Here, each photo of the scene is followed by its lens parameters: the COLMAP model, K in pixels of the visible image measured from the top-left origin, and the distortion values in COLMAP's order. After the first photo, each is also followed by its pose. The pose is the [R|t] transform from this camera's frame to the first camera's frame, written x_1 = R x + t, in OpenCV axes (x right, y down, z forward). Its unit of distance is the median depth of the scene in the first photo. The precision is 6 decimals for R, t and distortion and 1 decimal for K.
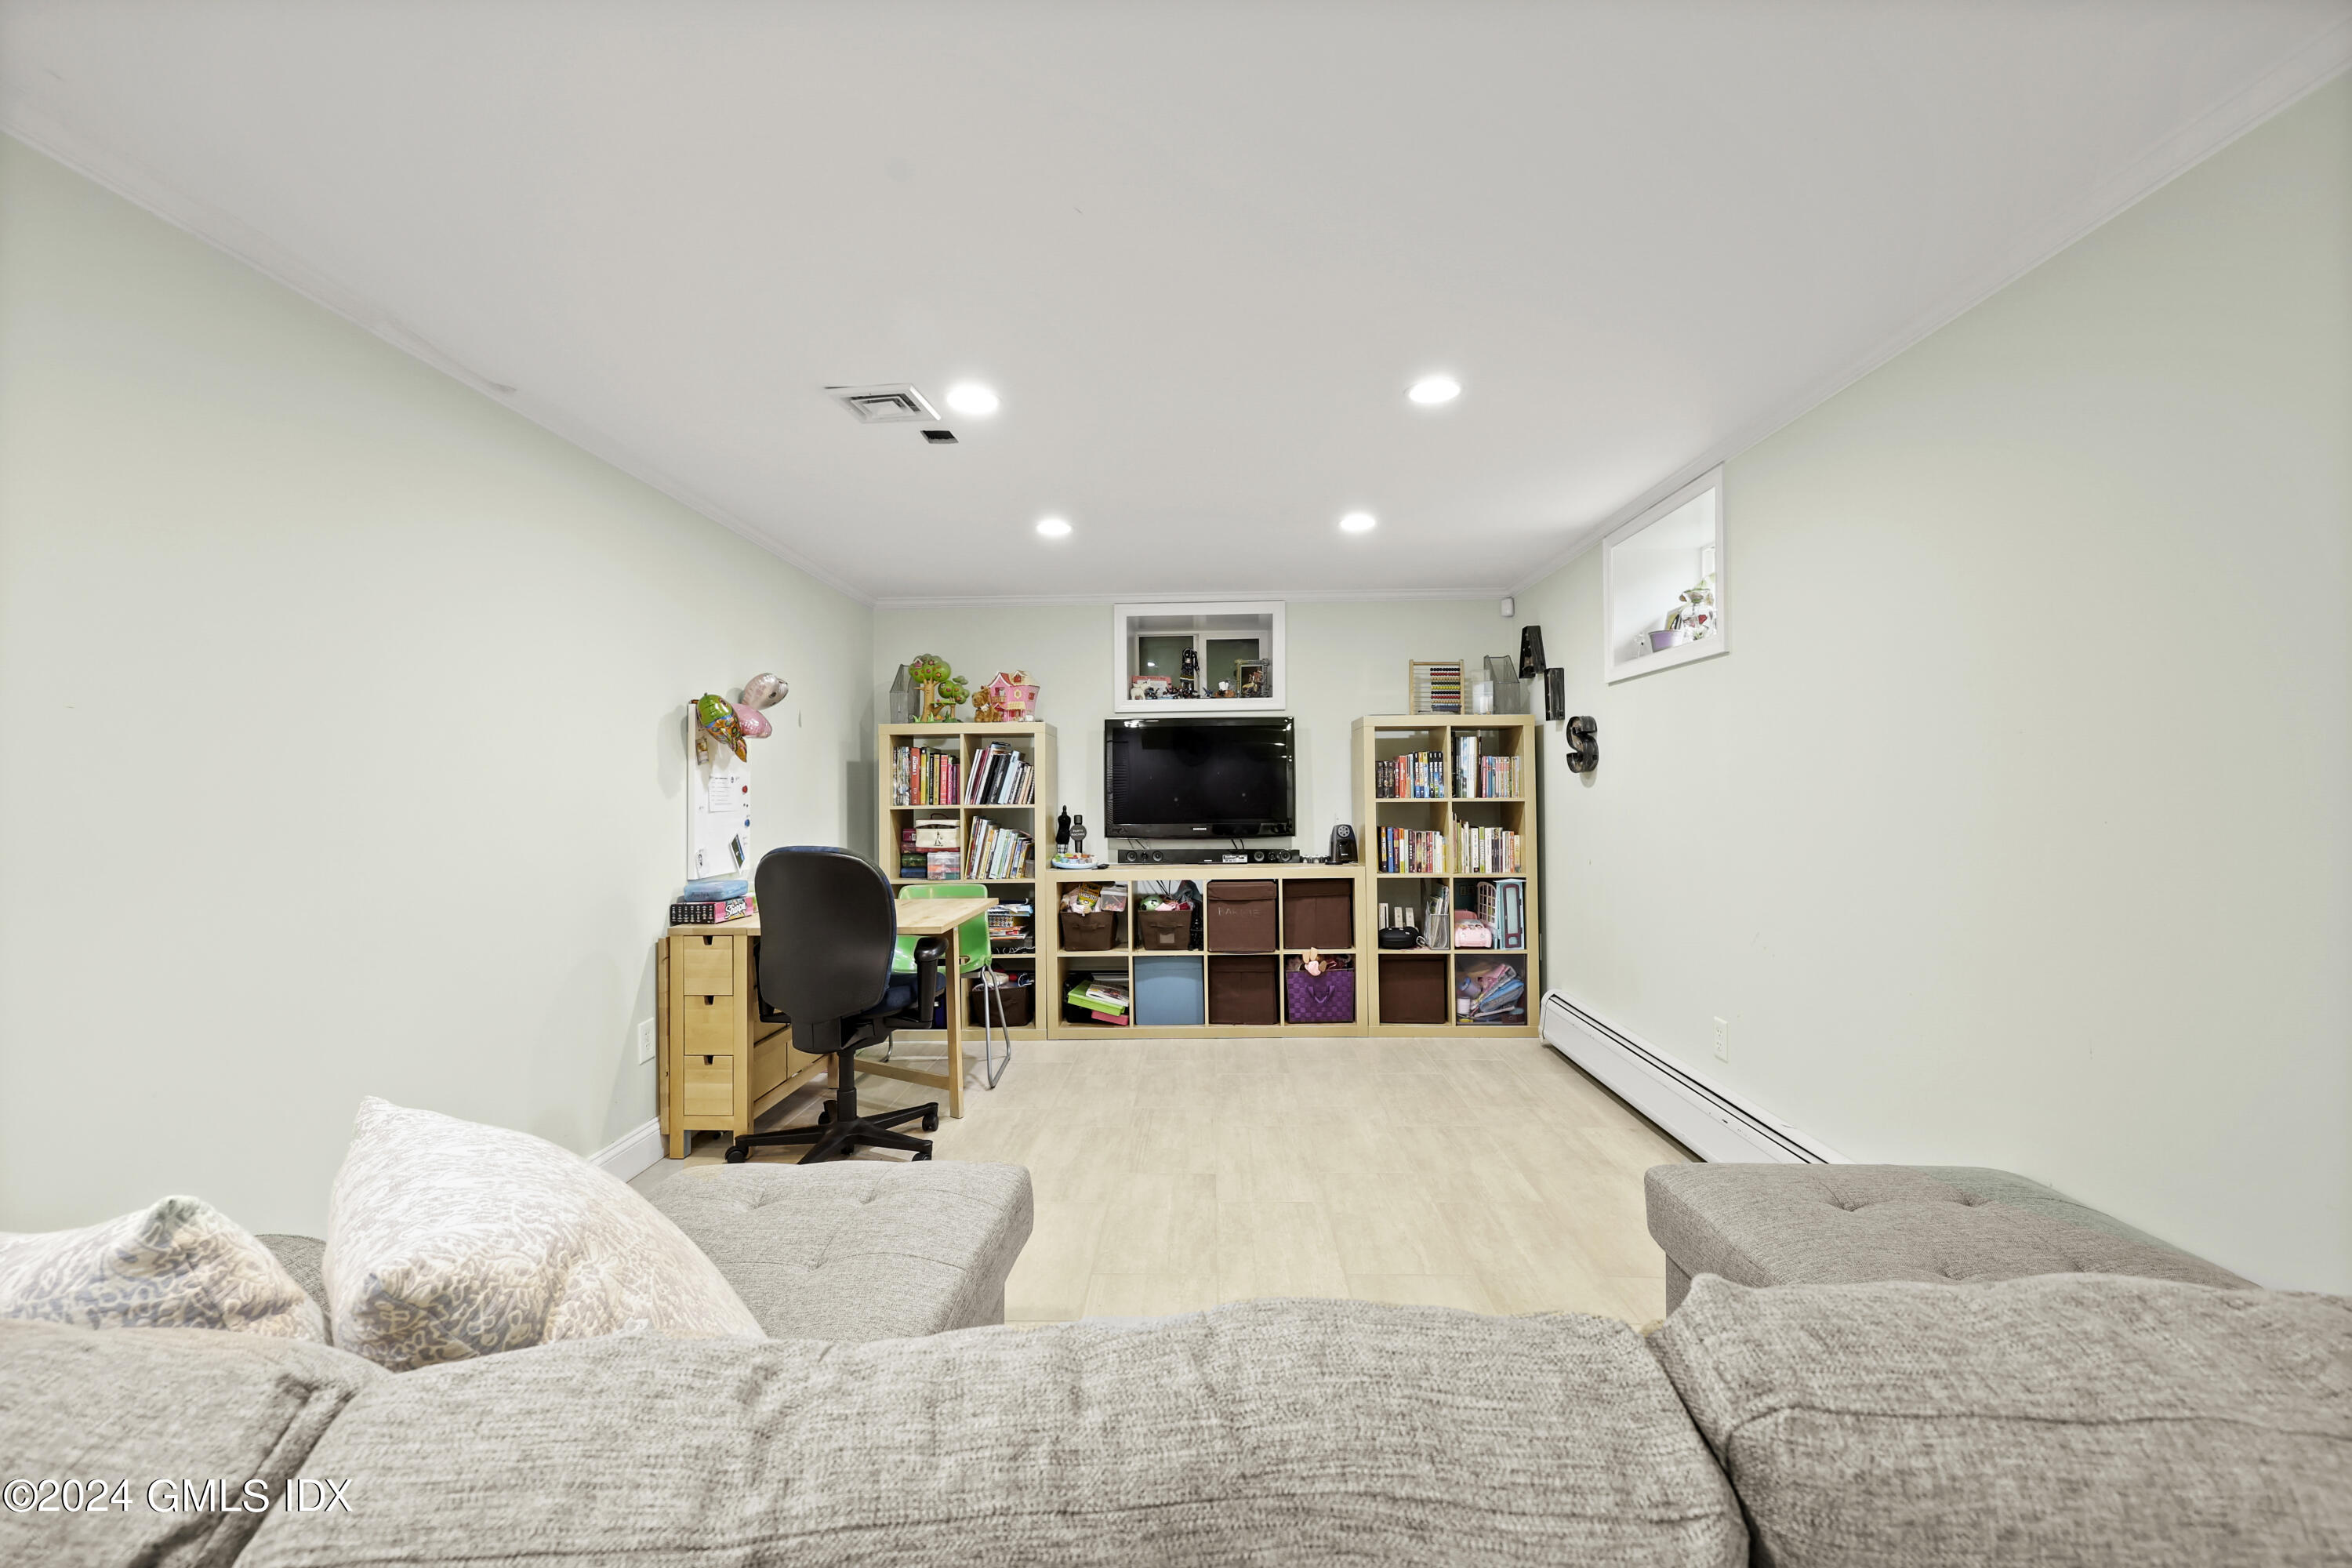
lens RADIAL K [[962.5, 0, 1180.4], [0, 962.5, 784.9], [0, 0, 1]] dist [0.002881, 0.000300]
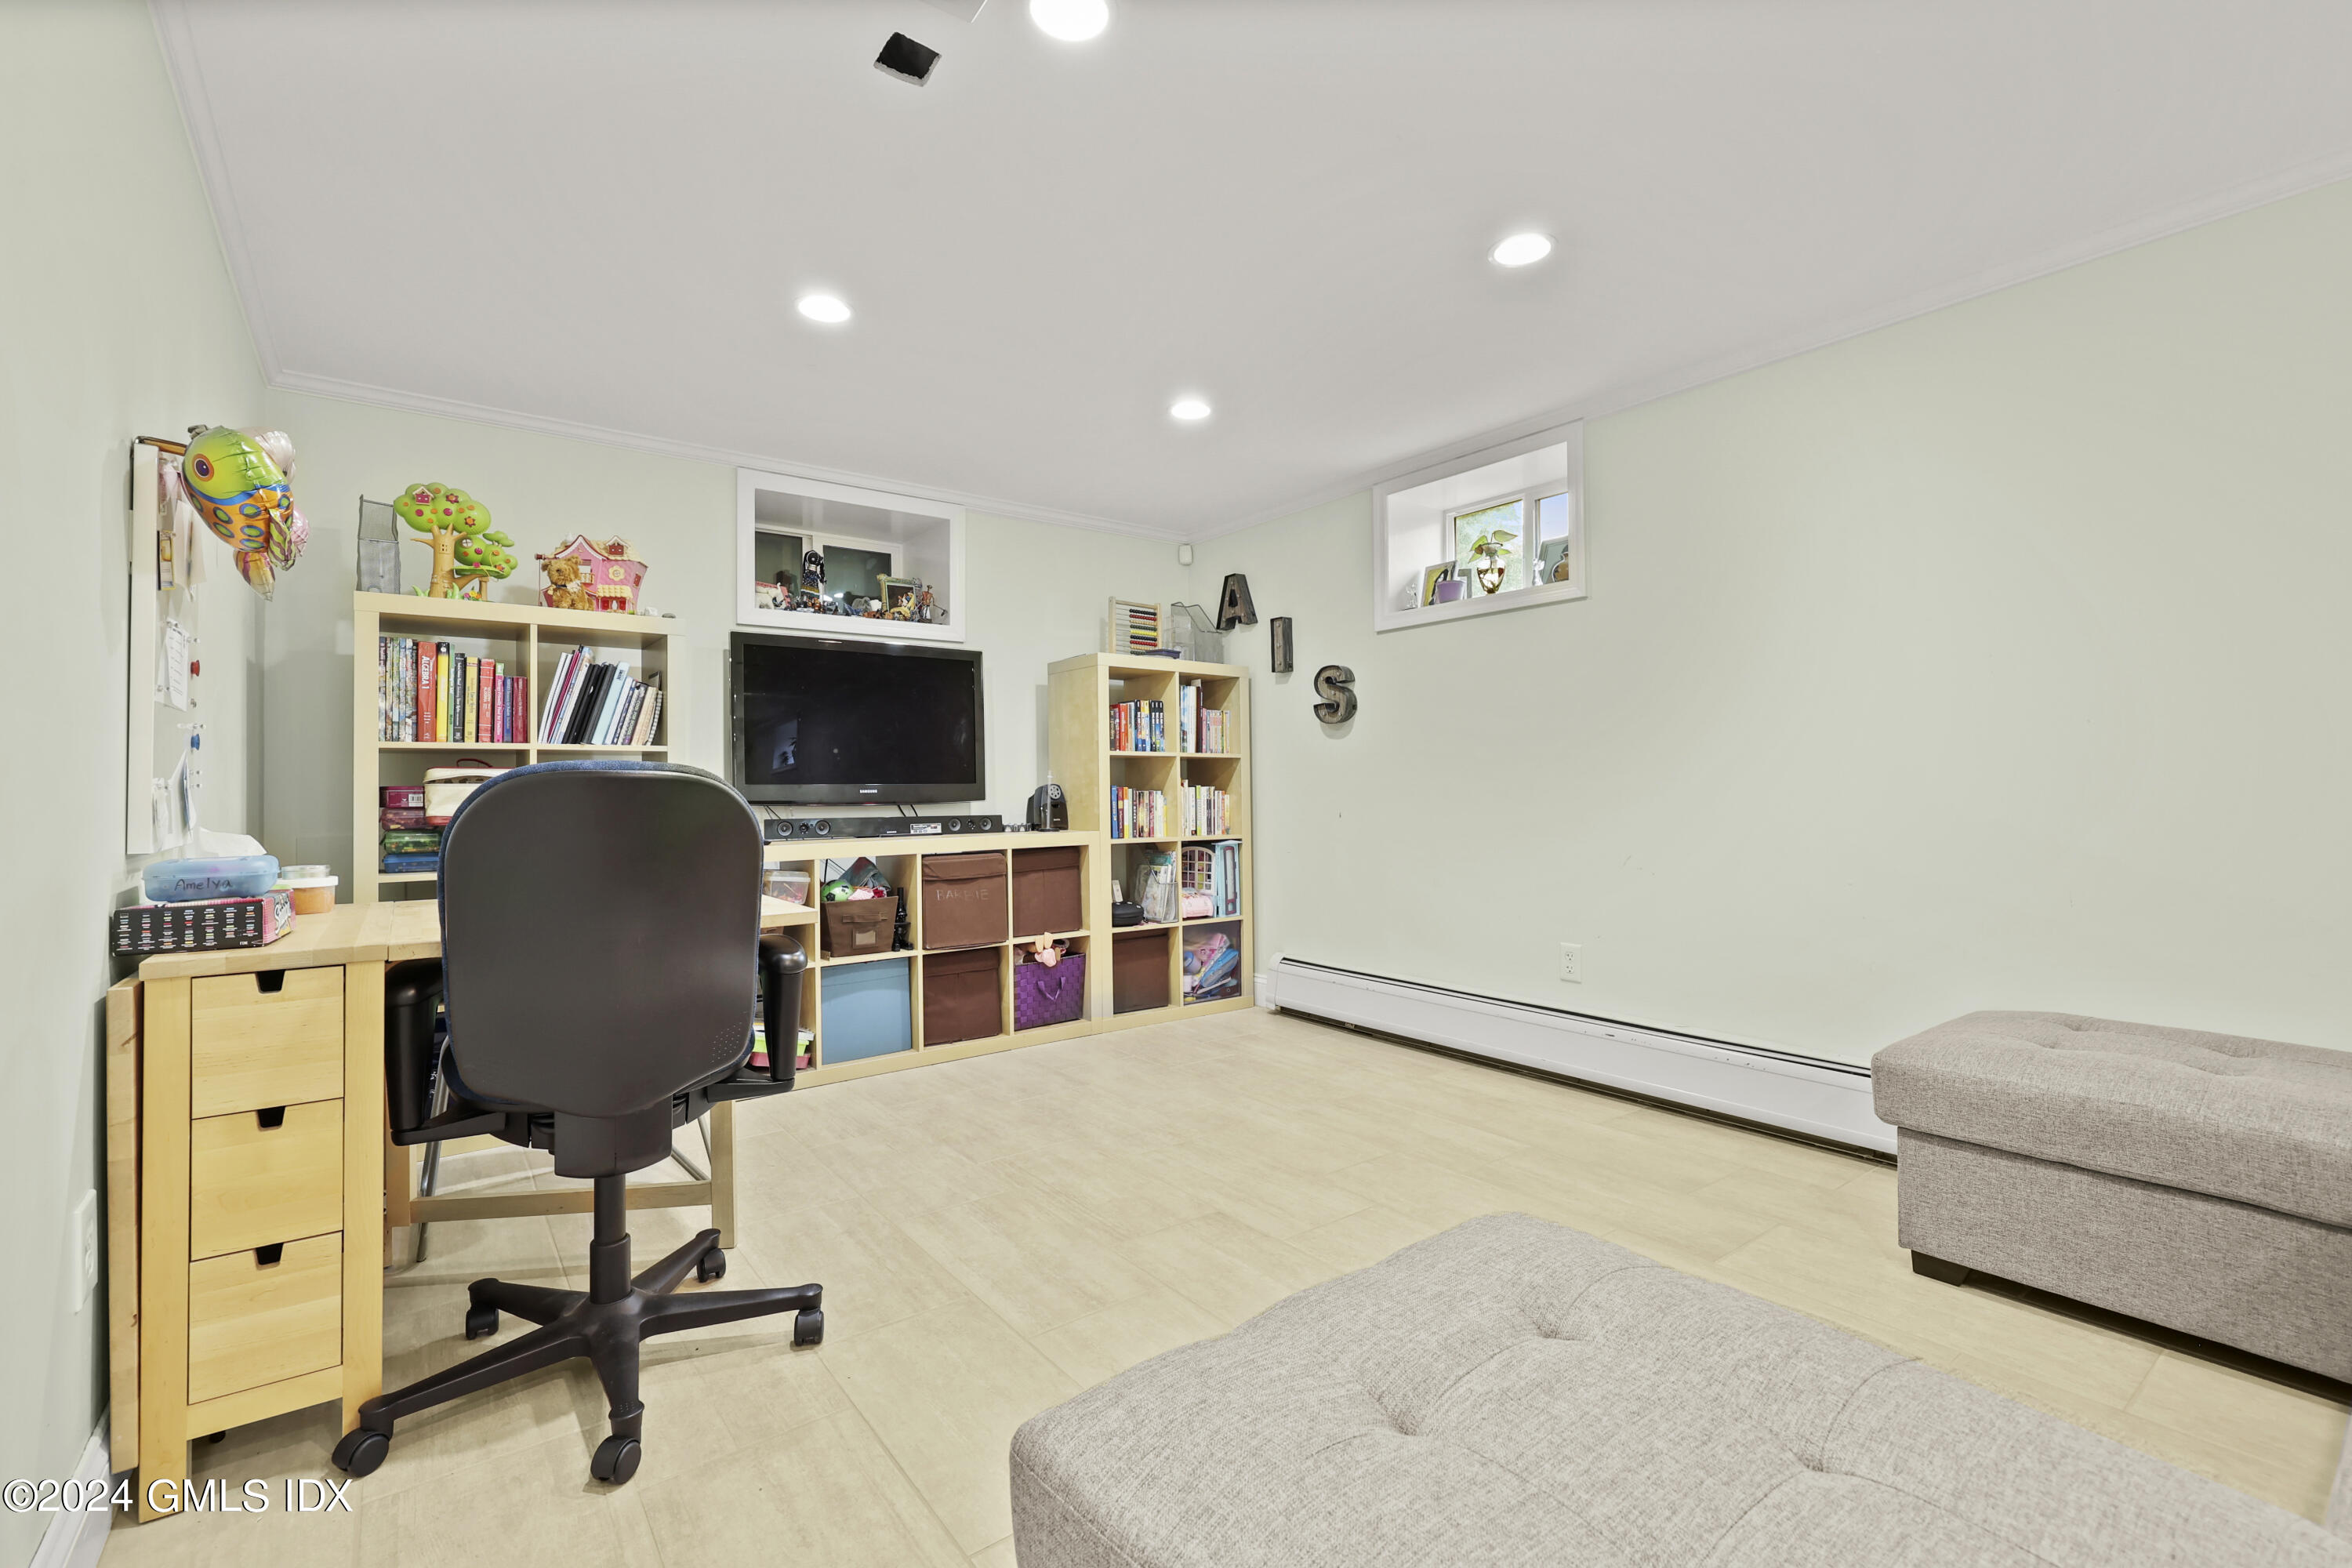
lens RADIAL K [[1024.3, 0, 1175.5], [0, 1024.3, 783.2], [0, 0, 1]] dist [0.005412, 0.000250]
pose [[0.778321, 0.007269, 0.627824, -0.317077], [-0.001649, 0.999953, -0.009533, 0.051199], [-0.627864, 0.006385, 0.778297, 0.256906]]
